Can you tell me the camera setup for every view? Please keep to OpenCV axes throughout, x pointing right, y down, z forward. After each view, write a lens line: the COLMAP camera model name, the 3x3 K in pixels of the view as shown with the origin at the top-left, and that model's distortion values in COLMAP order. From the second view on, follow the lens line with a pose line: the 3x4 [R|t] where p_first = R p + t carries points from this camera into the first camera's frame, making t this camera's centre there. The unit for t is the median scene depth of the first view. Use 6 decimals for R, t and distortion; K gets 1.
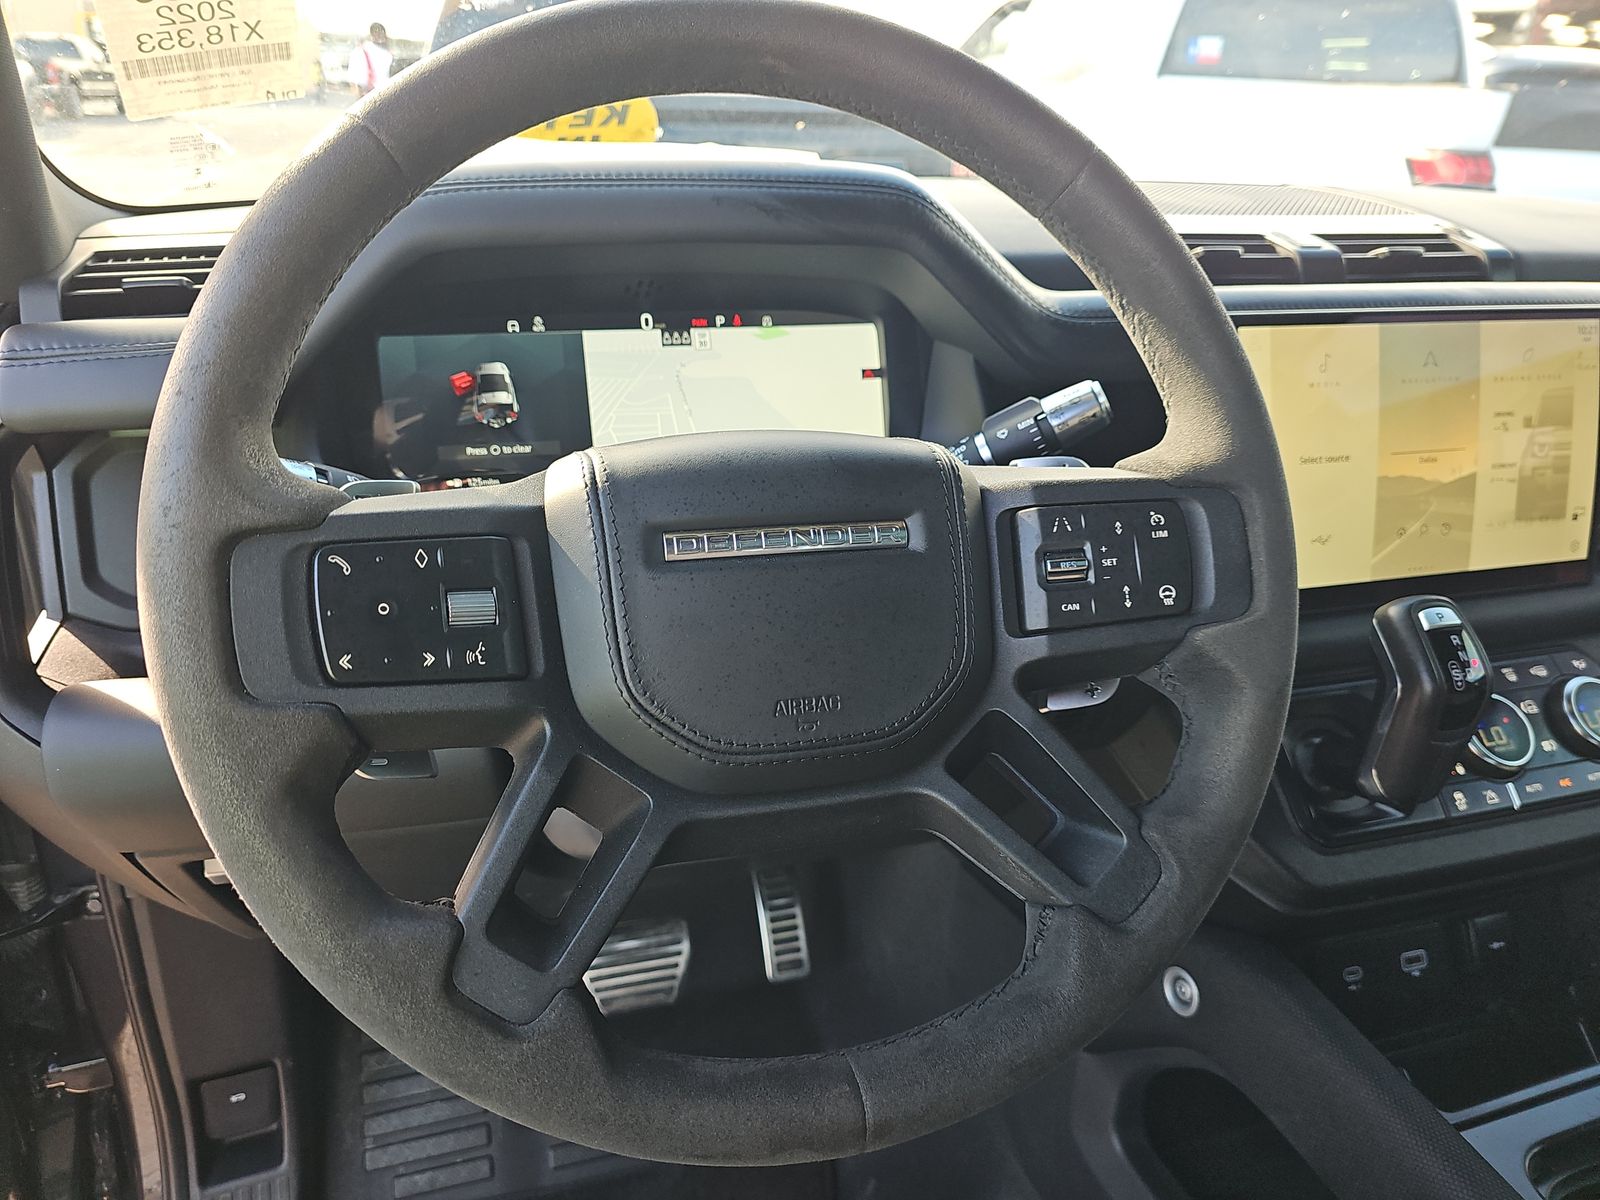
lens RADIAL K [[1080.6, 0, 763.0], [0, 1080.6, 596.5], [0, 0, 1]] dist [0.059062, -0.052007]
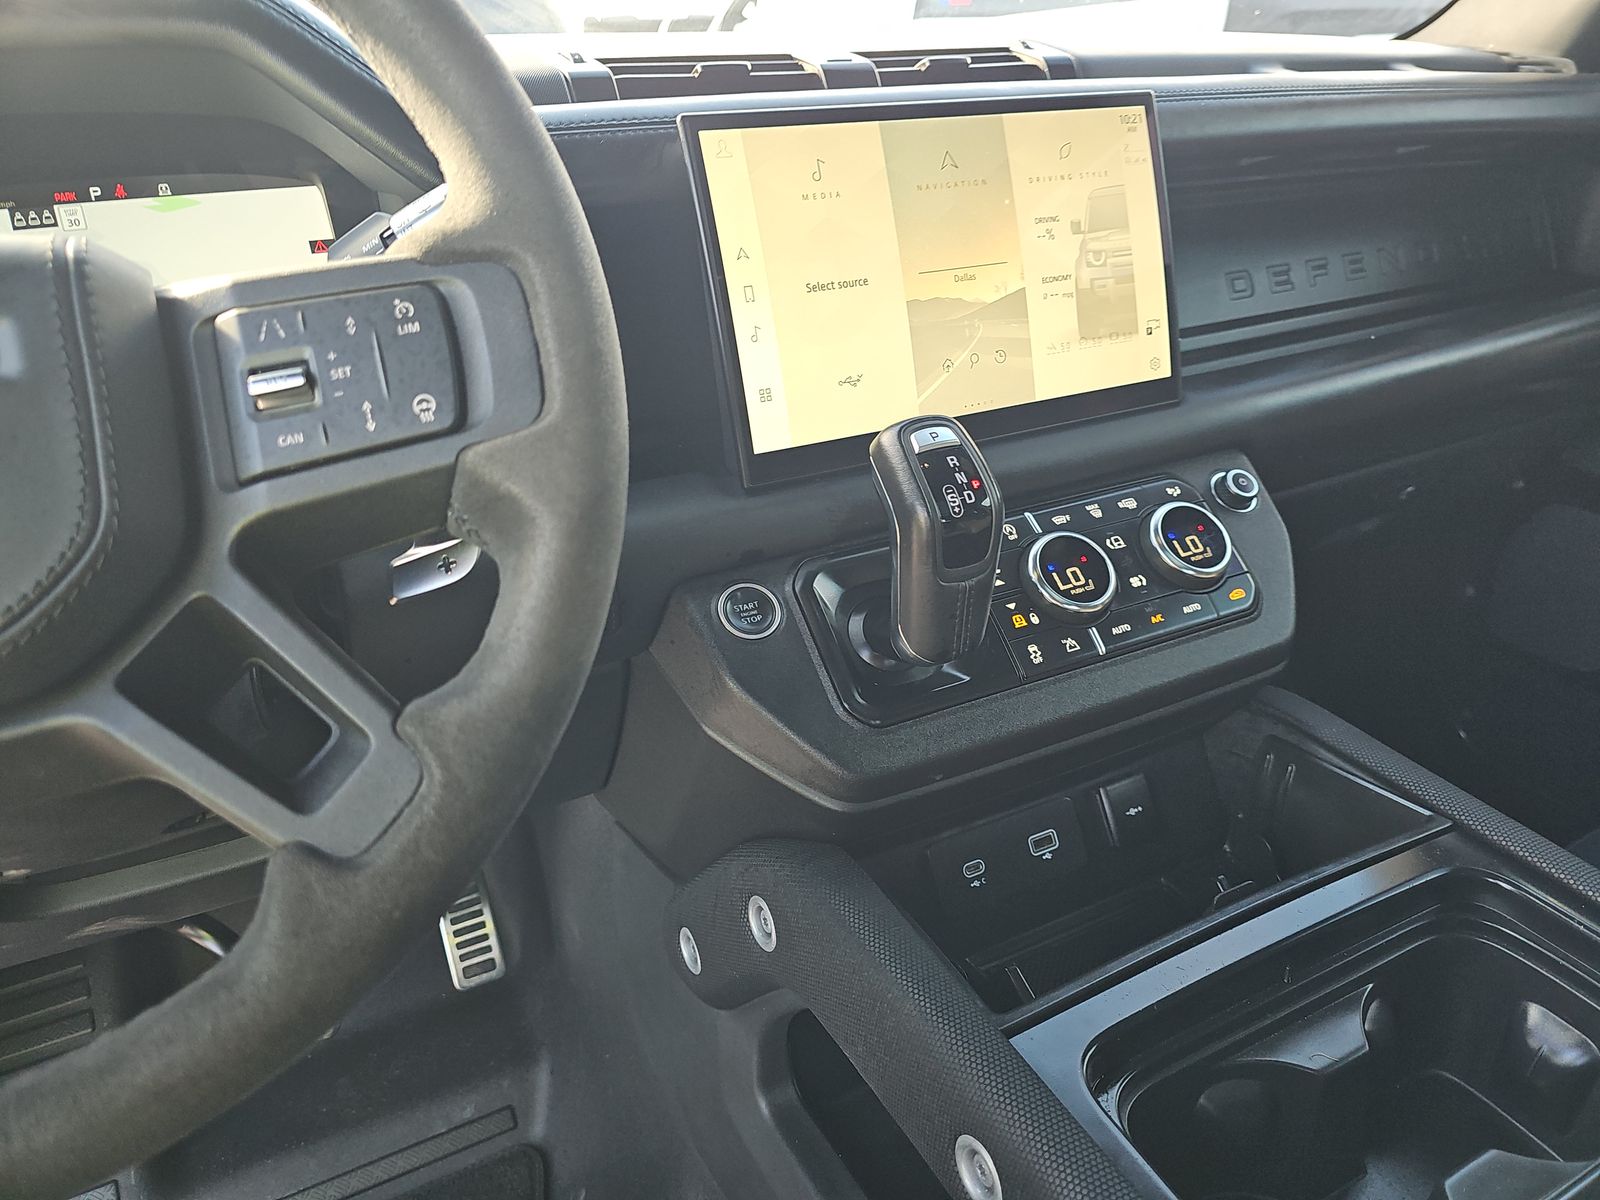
lens RADIAL K [[1080.6, 0, 763.0], [0, 1080.6, 596.5], [0, 0, 1]] dist [0.059062, -0.052007]
pose [[0.983964, -0.137962, 0.113056, 0.310127], [0.136825, 0.990435, 0.017798, 0.089660], [-0.114430, -0.002044, 0.993429, 0.150602]]
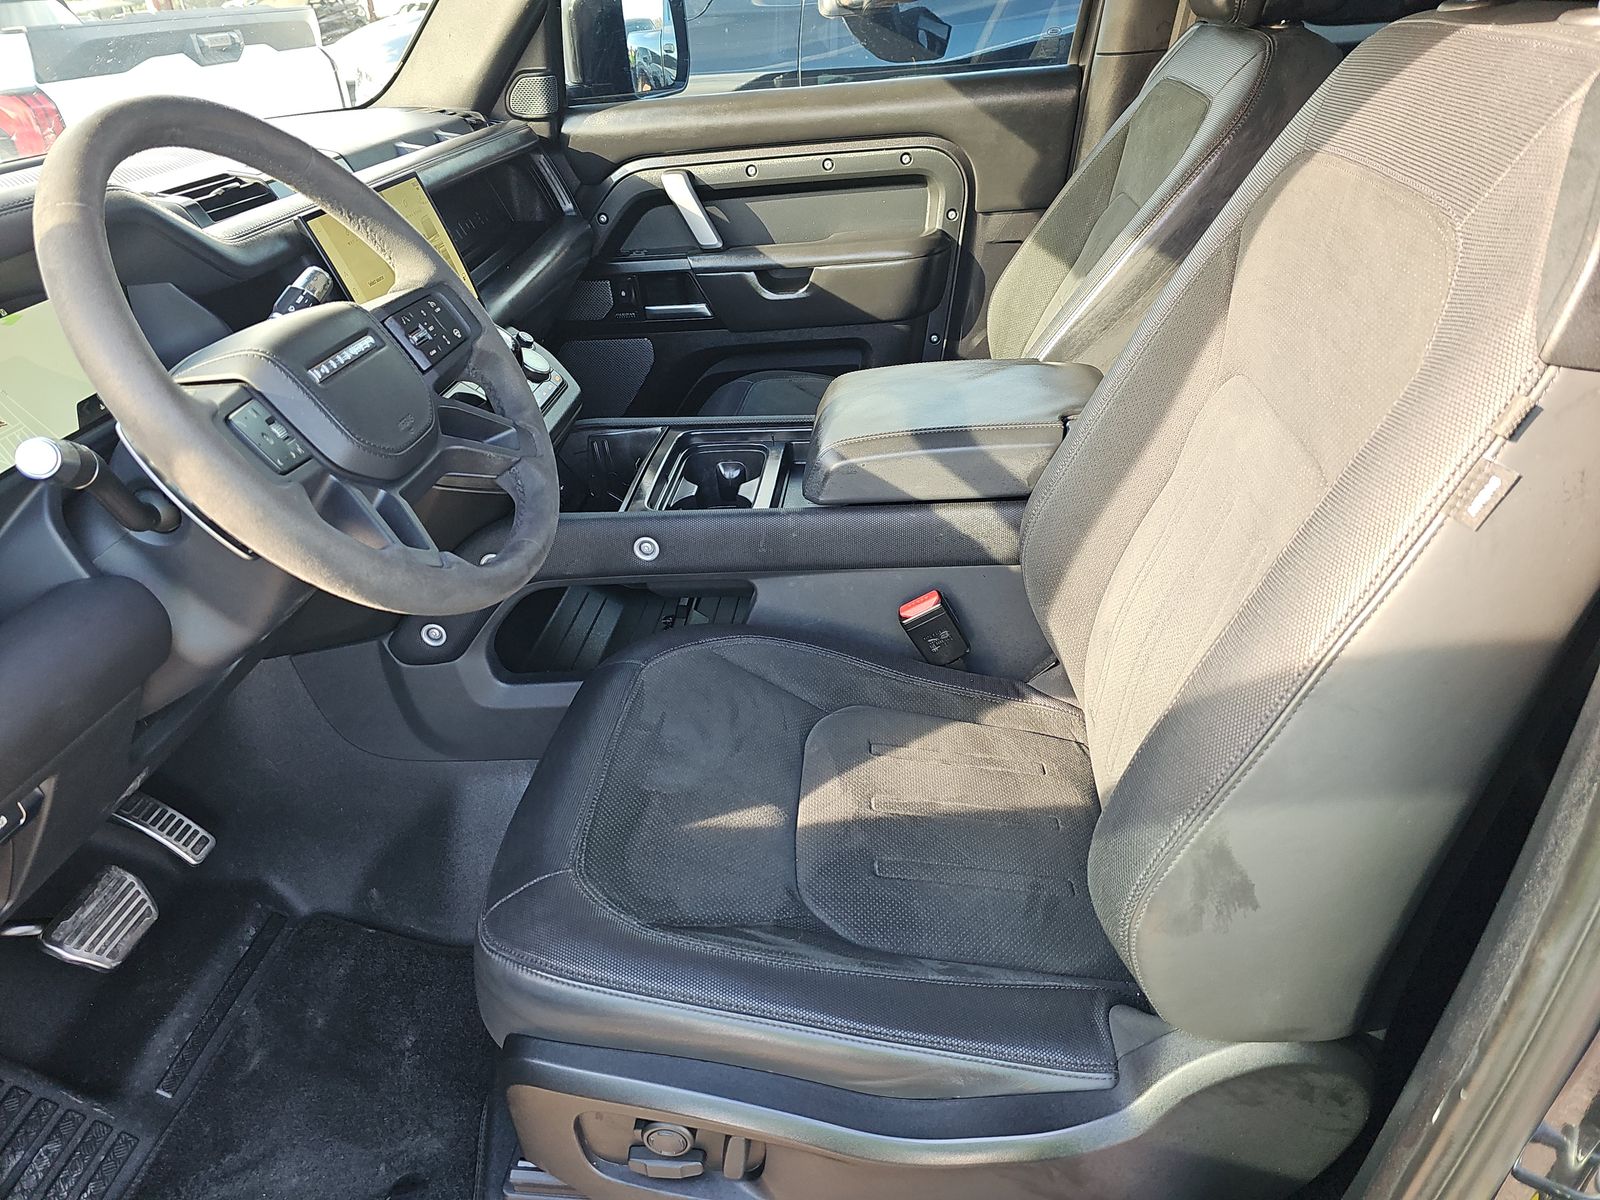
lens RADIAL K [[1080.6, 0, 763.0], [0, 1080.6, 596.5], [0, 0, 1]] dist [0.059062, -0.052007]
pose [[0.381616, -0.505725, 0.773700, -0.865658], [0.456843, 0.830859, 0.317756, 0.015399], [-0.803532, 0.232199, 0.548105, -0.374042]]
